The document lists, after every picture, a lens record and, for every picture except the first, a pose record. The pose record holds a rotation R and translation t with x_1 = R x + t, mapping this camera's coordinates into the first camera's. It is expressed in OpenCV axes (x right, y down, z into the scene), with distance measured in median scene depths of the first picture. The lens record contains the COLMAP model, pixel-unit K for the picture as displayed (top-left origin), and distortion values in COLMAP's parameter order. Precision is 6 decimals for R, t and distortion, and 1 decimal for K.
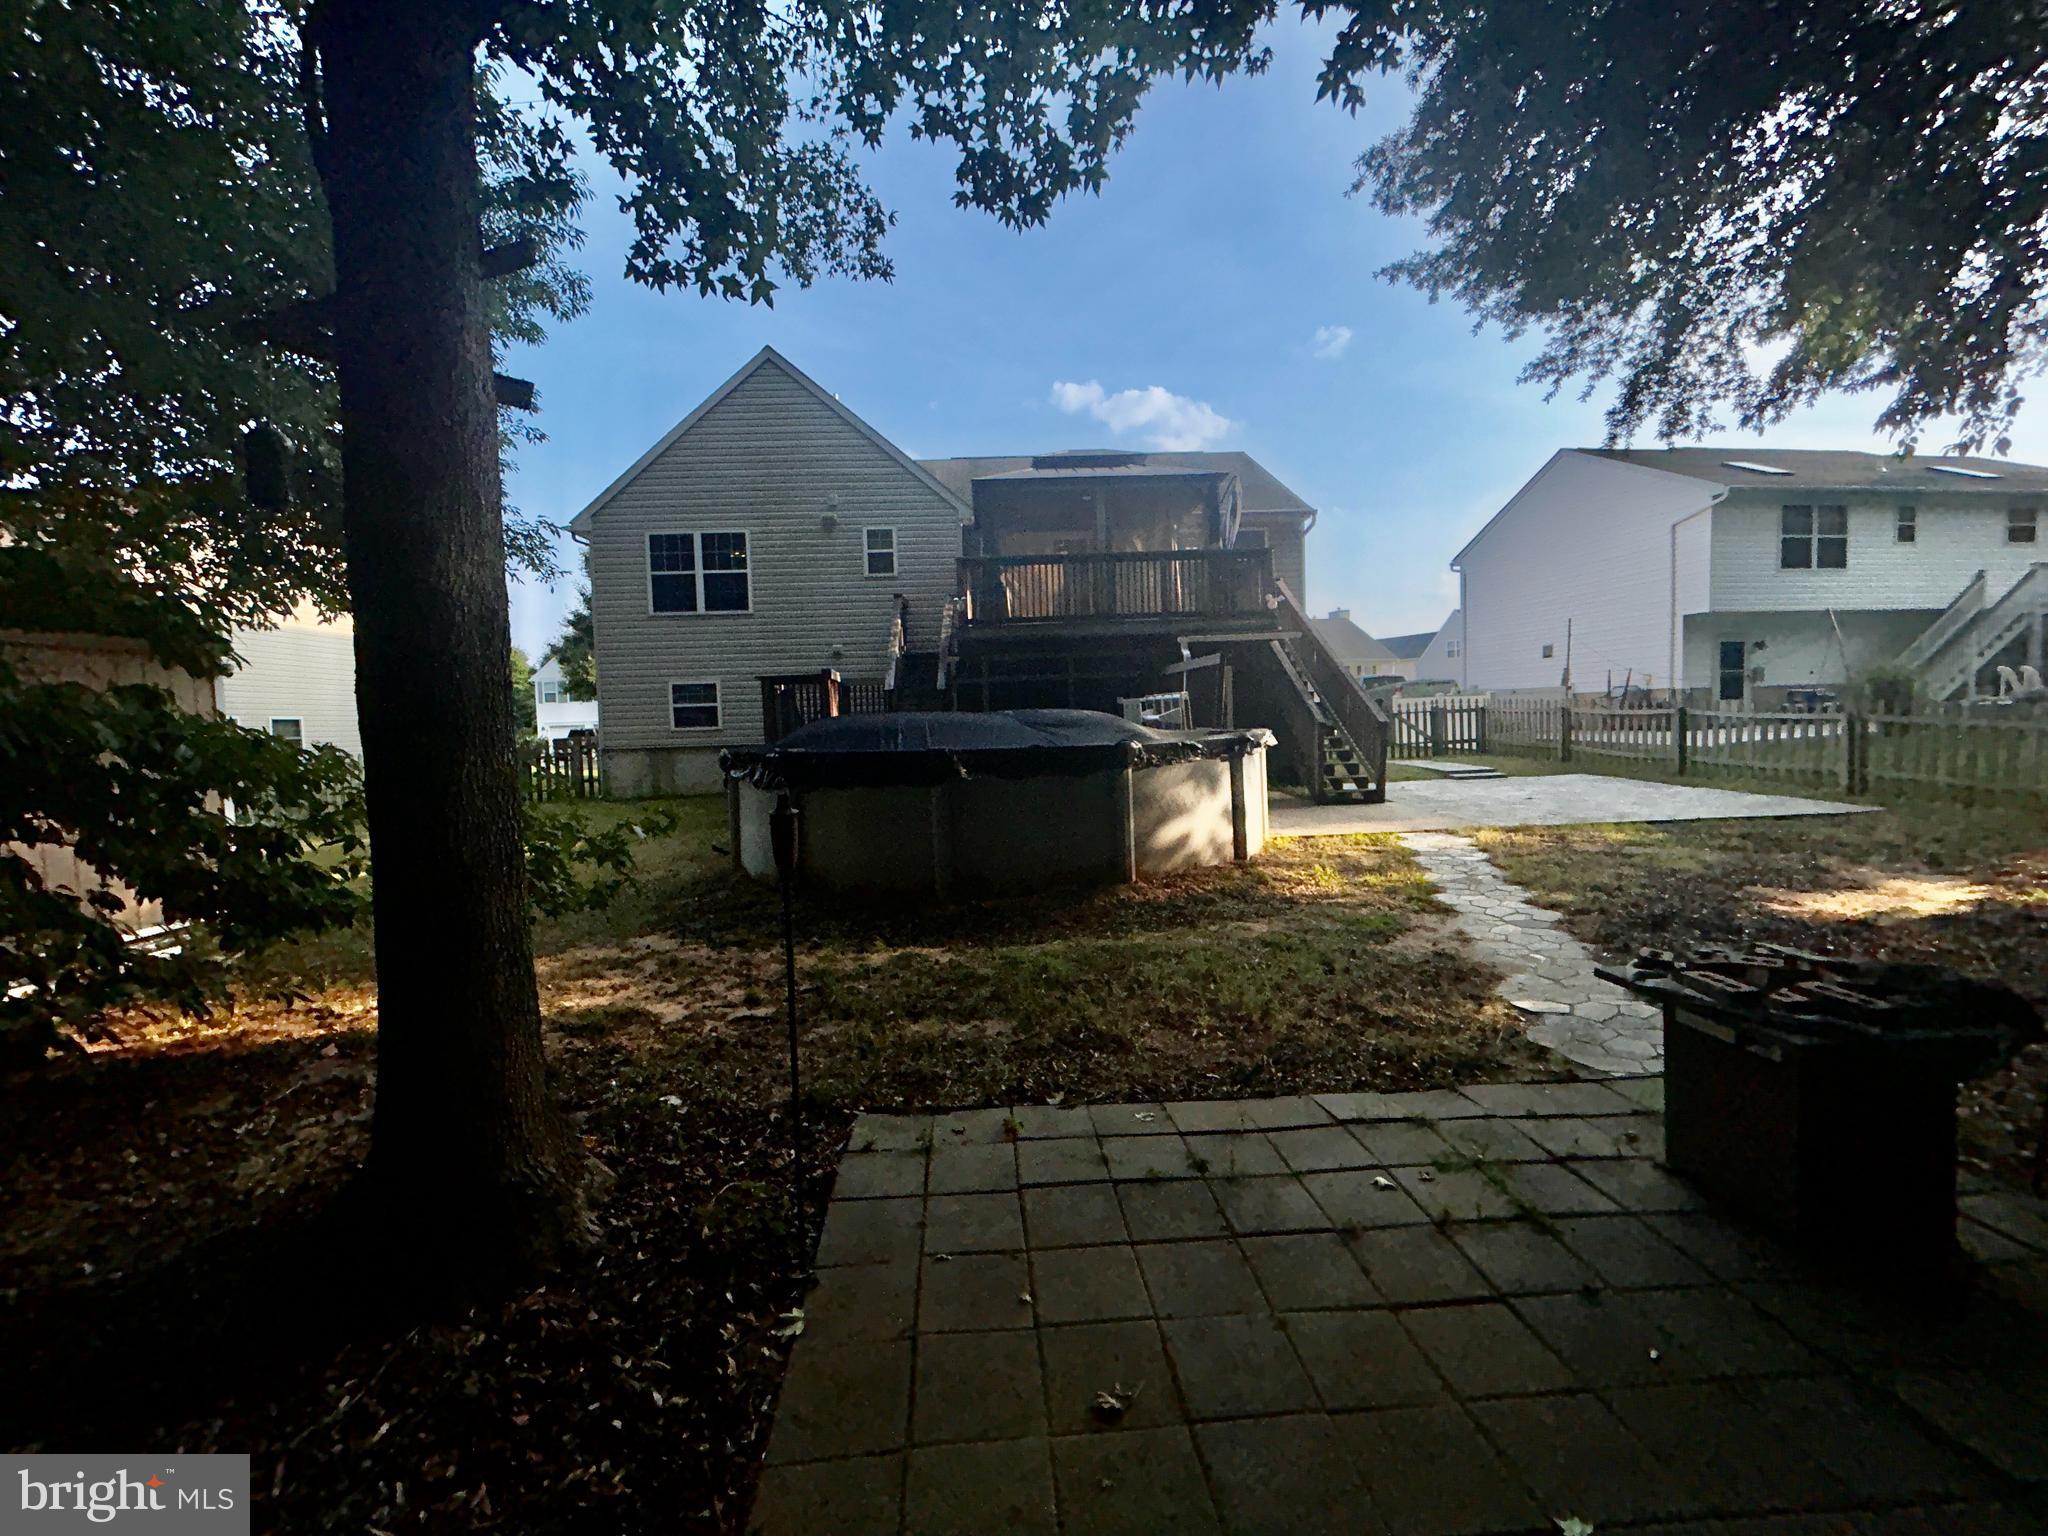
lens RADIAL K [[831.5, 0, 1024.0], [0, 831.5, 768.0], [0, 0, 1]] dist [0.001456, 0.000106]
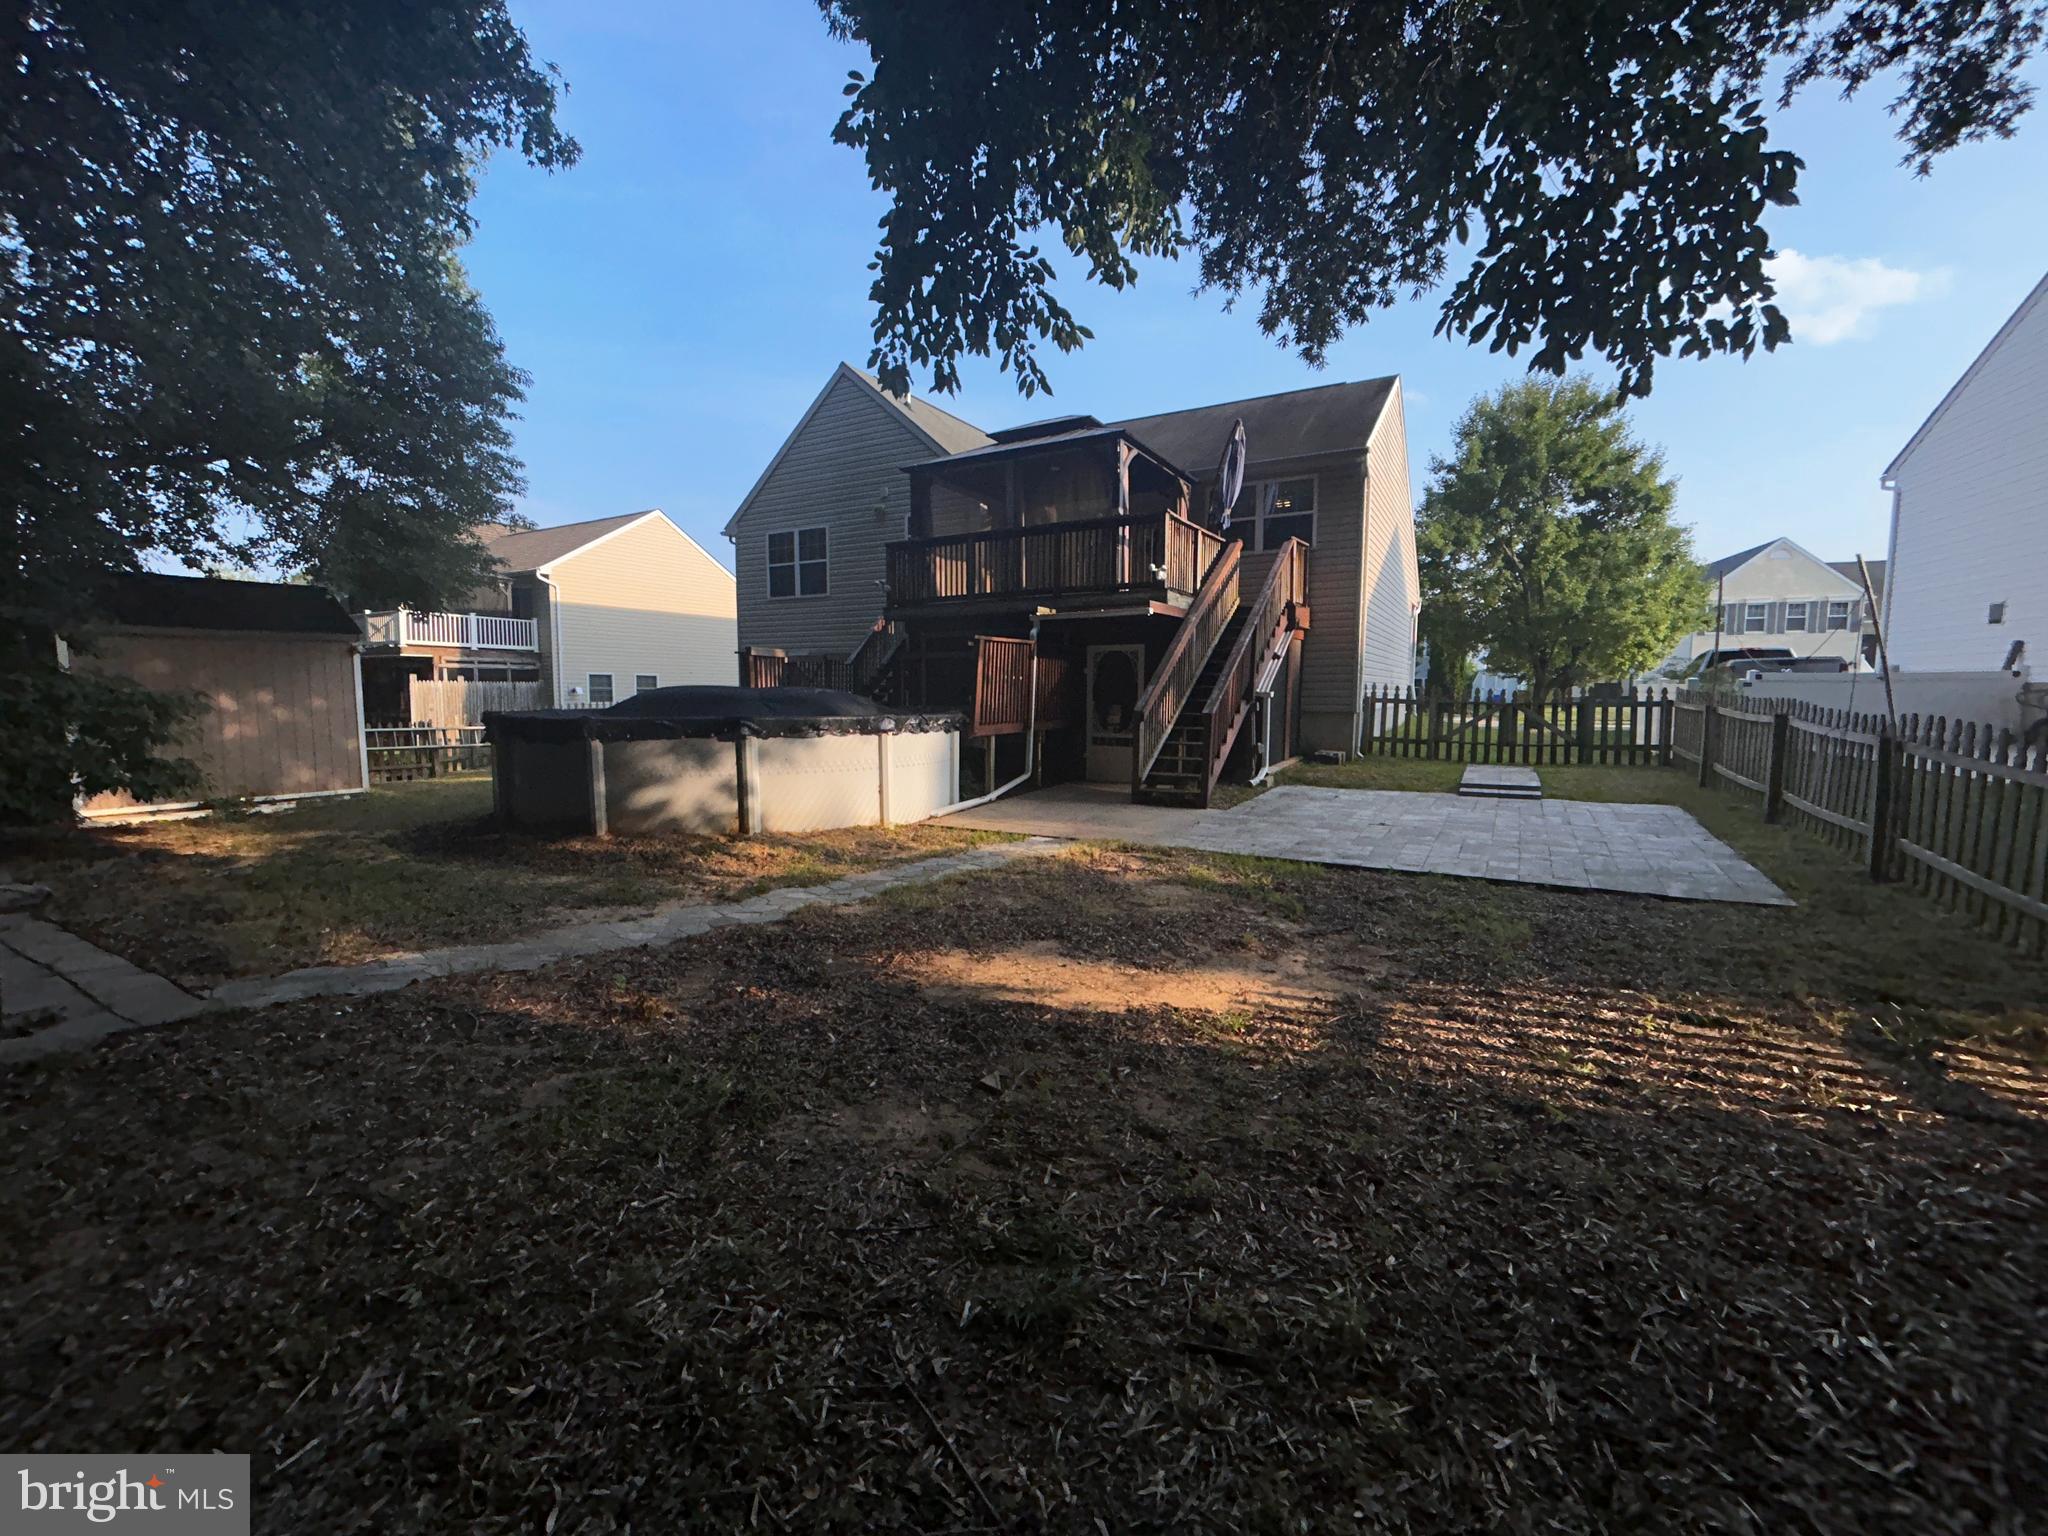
lens RADIAL K [[831.5, 0, 1024.0], [0, 831.5, 768.0], [0, 0, 1]] dist [0.001456, 0.000106]
pose [[0.827588, 0.086765, -0.554589, 0.666171], [-0.061897, 0.996063, 0.063468, -0.036756], [0.557912, -0.018198, 0.829700, 0.181867]]
